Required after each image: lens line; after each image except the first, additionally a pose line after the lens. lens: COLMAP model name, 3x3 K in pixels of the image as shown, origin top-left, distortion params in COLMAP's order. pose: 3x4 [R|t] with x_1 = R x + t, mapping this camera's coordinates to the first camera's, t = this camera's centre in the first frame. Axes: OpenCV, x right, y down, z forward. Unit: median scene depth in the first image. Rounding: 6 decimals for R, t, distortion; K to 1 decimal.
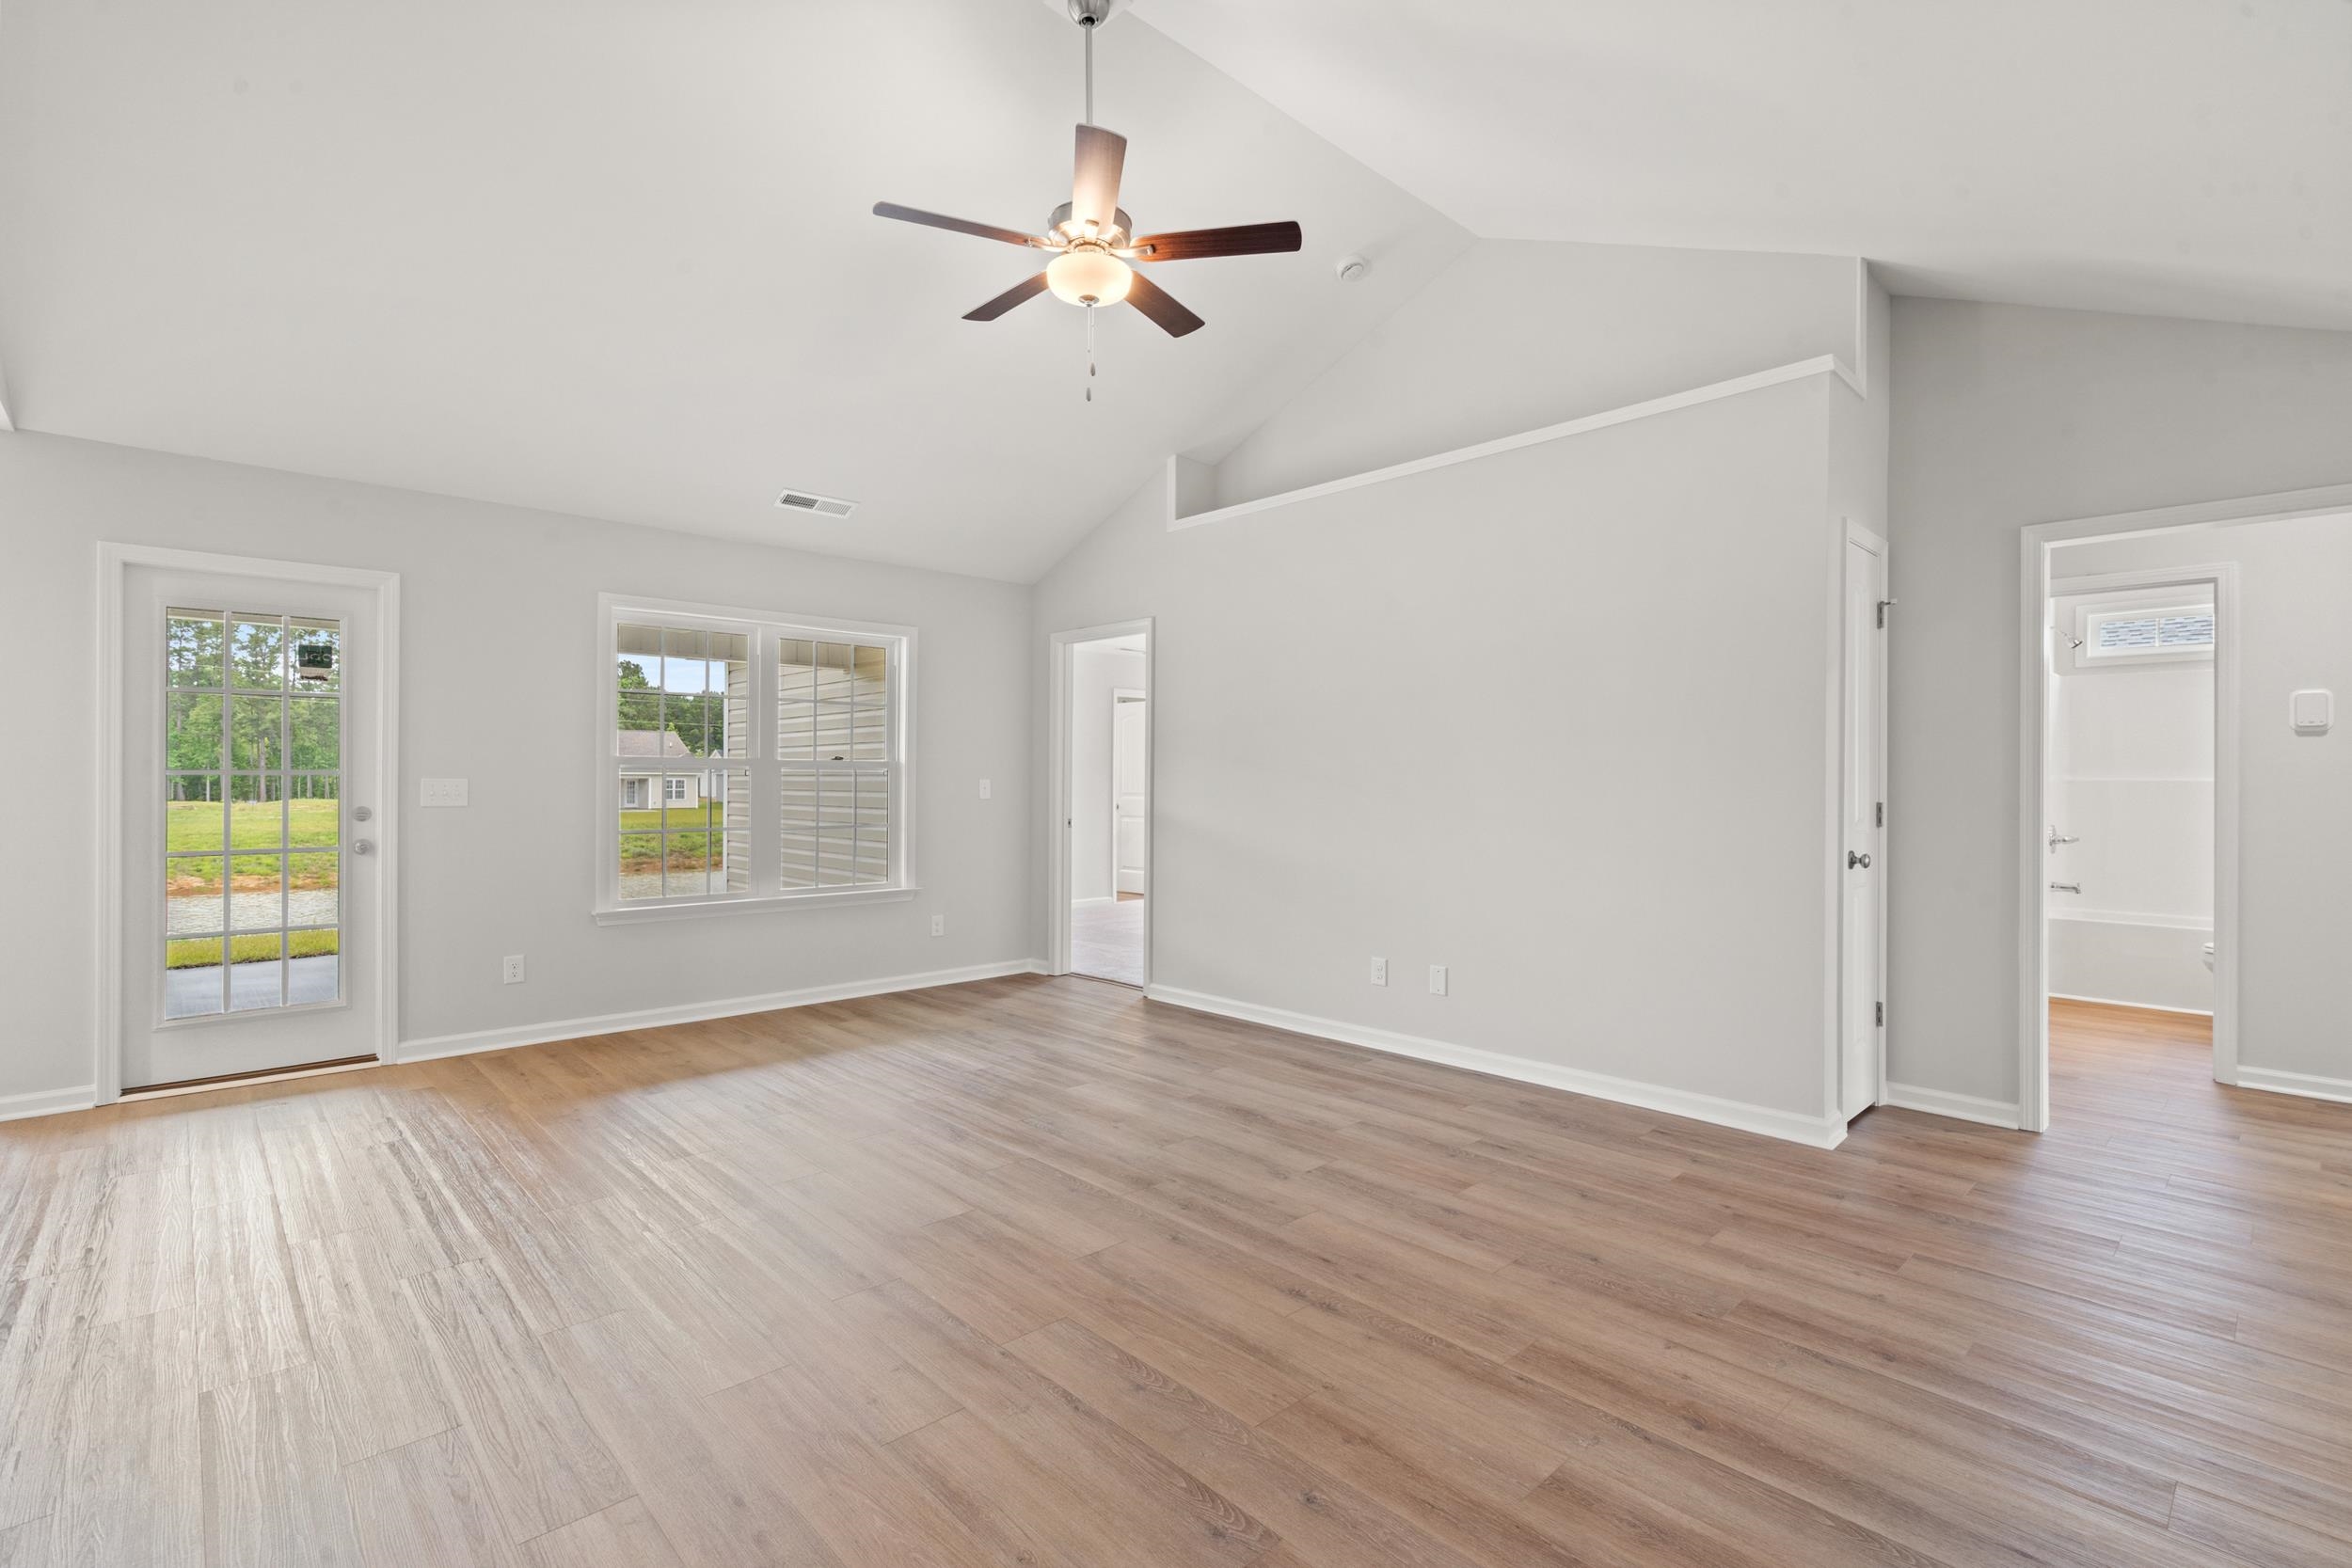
lens RADIAL K [[1068.1, 0, 1181.0], [0, 1068.1, 780.3], [0, 0, 1]] dist [-0.000863, -0.000113]
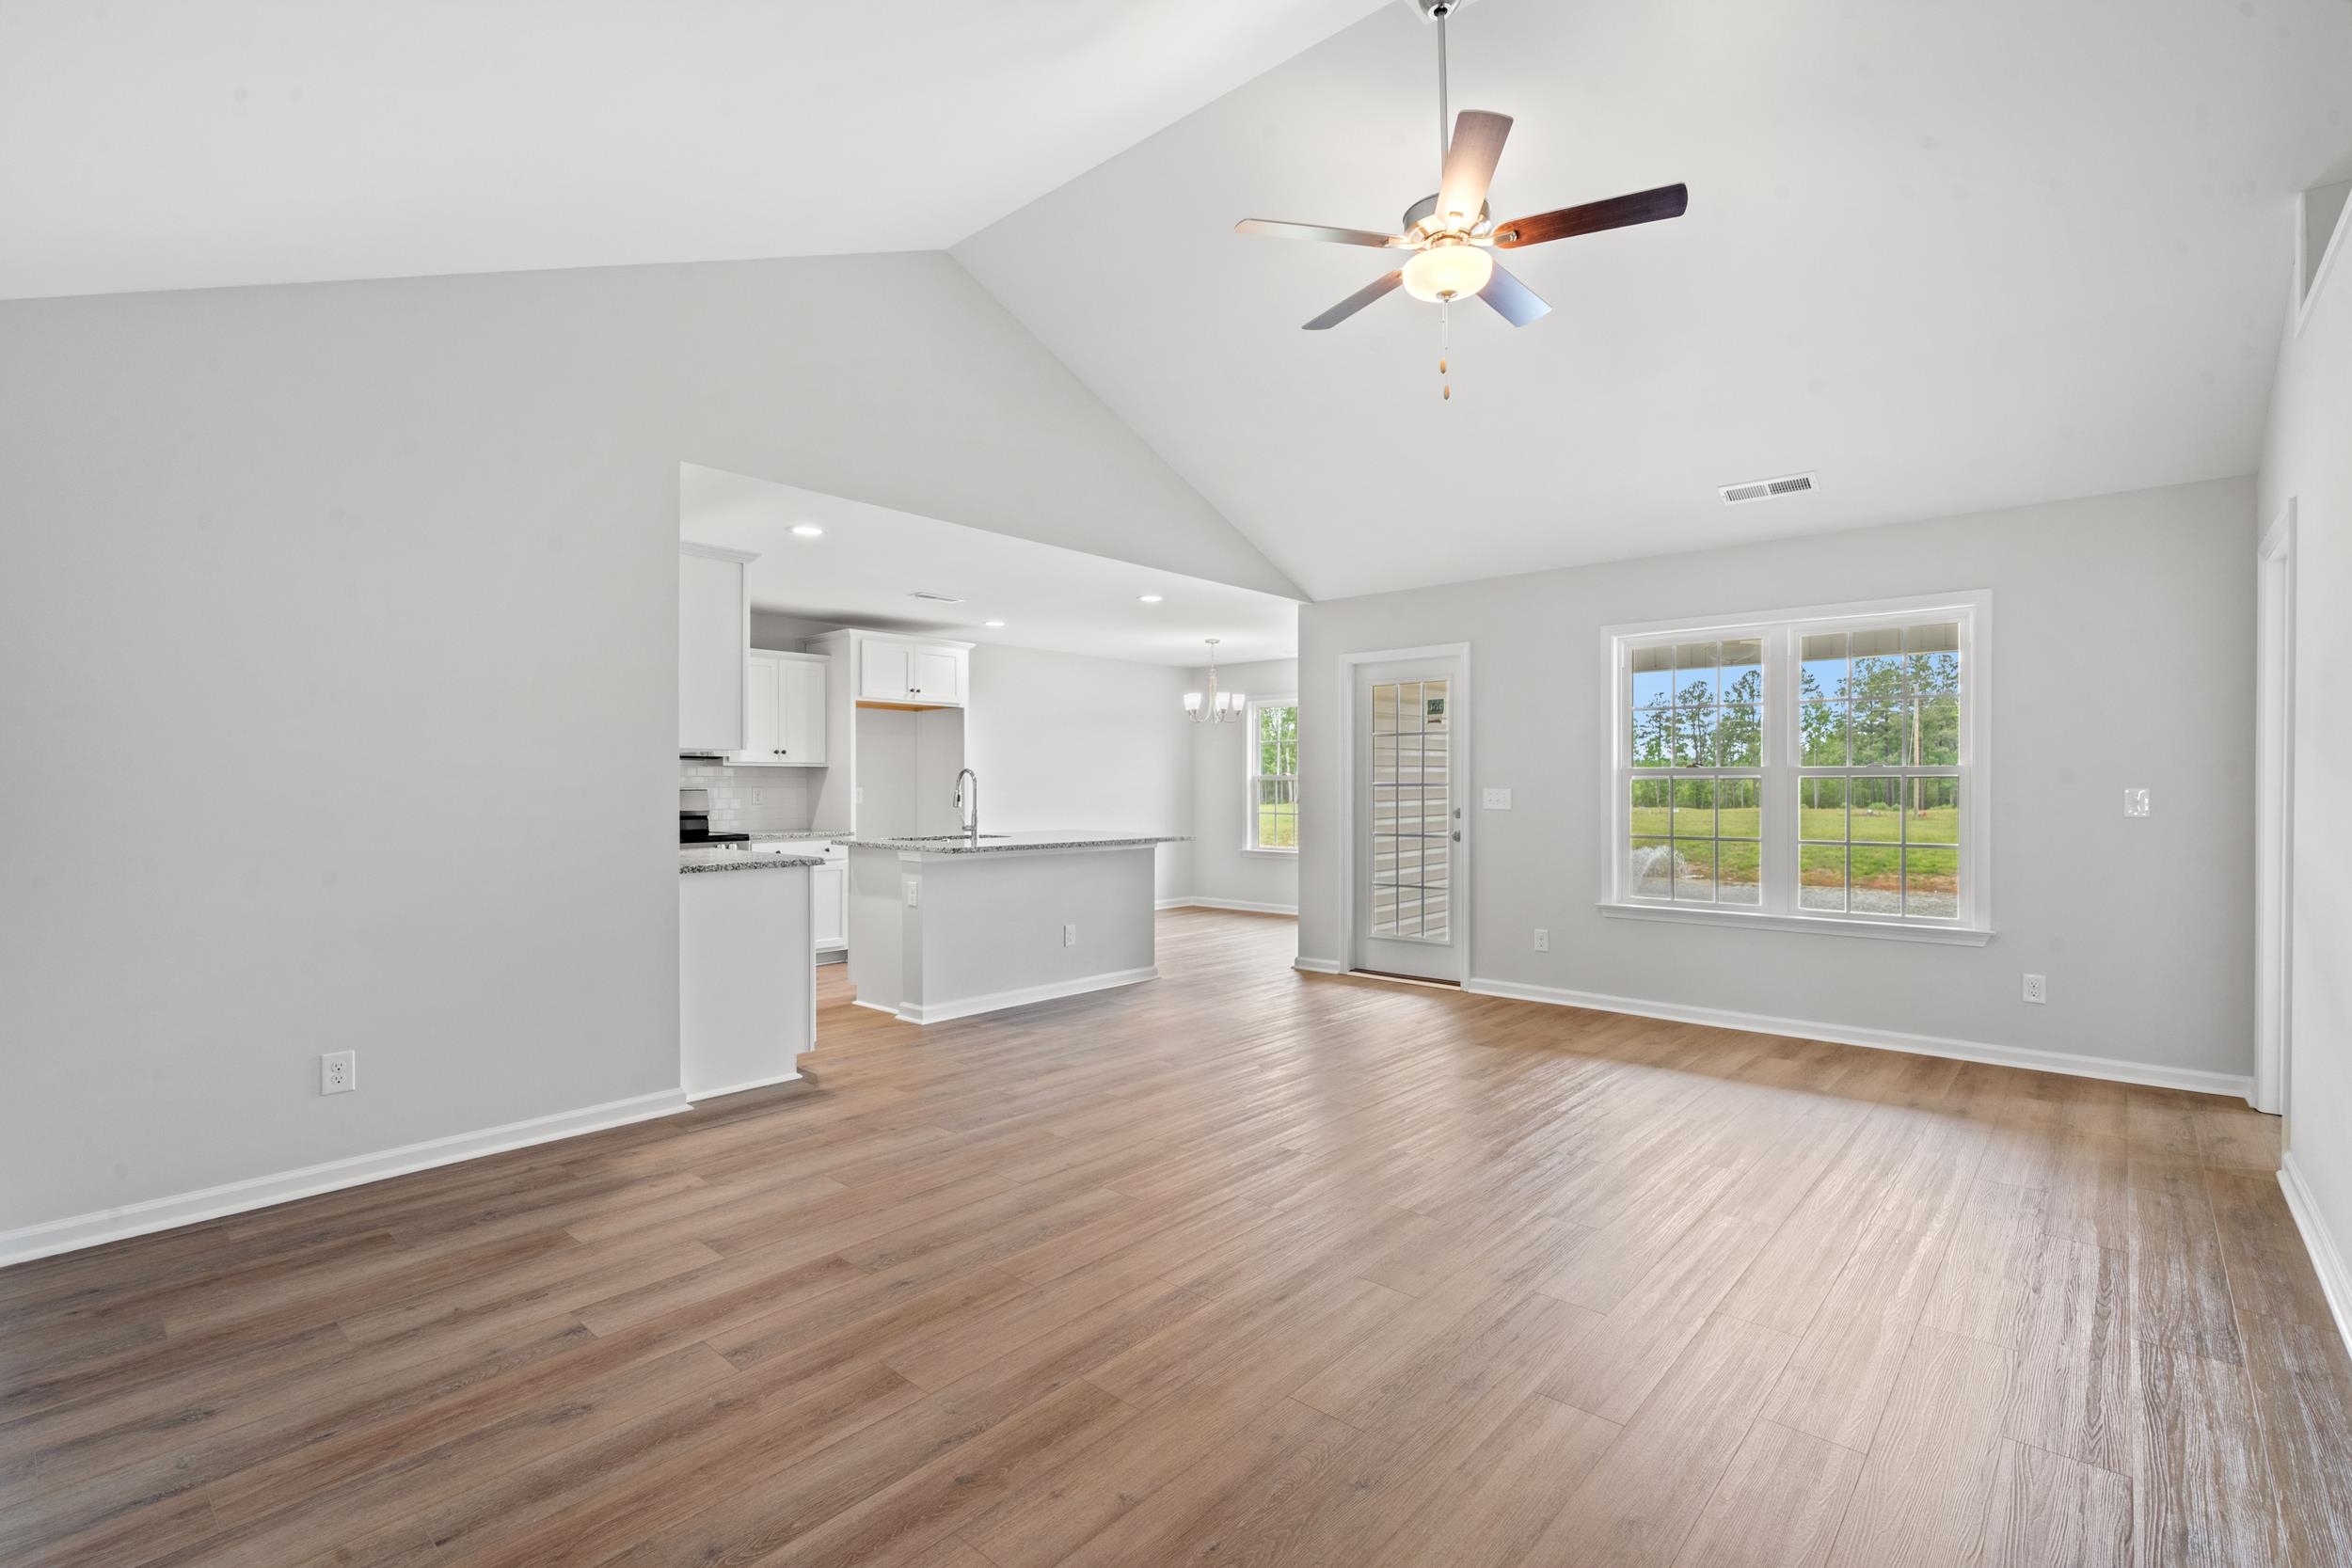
lens RADIAL K [[1071.0, 0, 1169.1], [0, 1071.0, 781.3], [0, 0, 1]] dist [-0.002500, -0.000257]
pose [[0.081058, -0.006568, -0.996688, 0.655401], [-0.000455, 0.999978, -0.006626, -0.001127], [0.996709, 0.000991, 0.081053, 0.502811]]
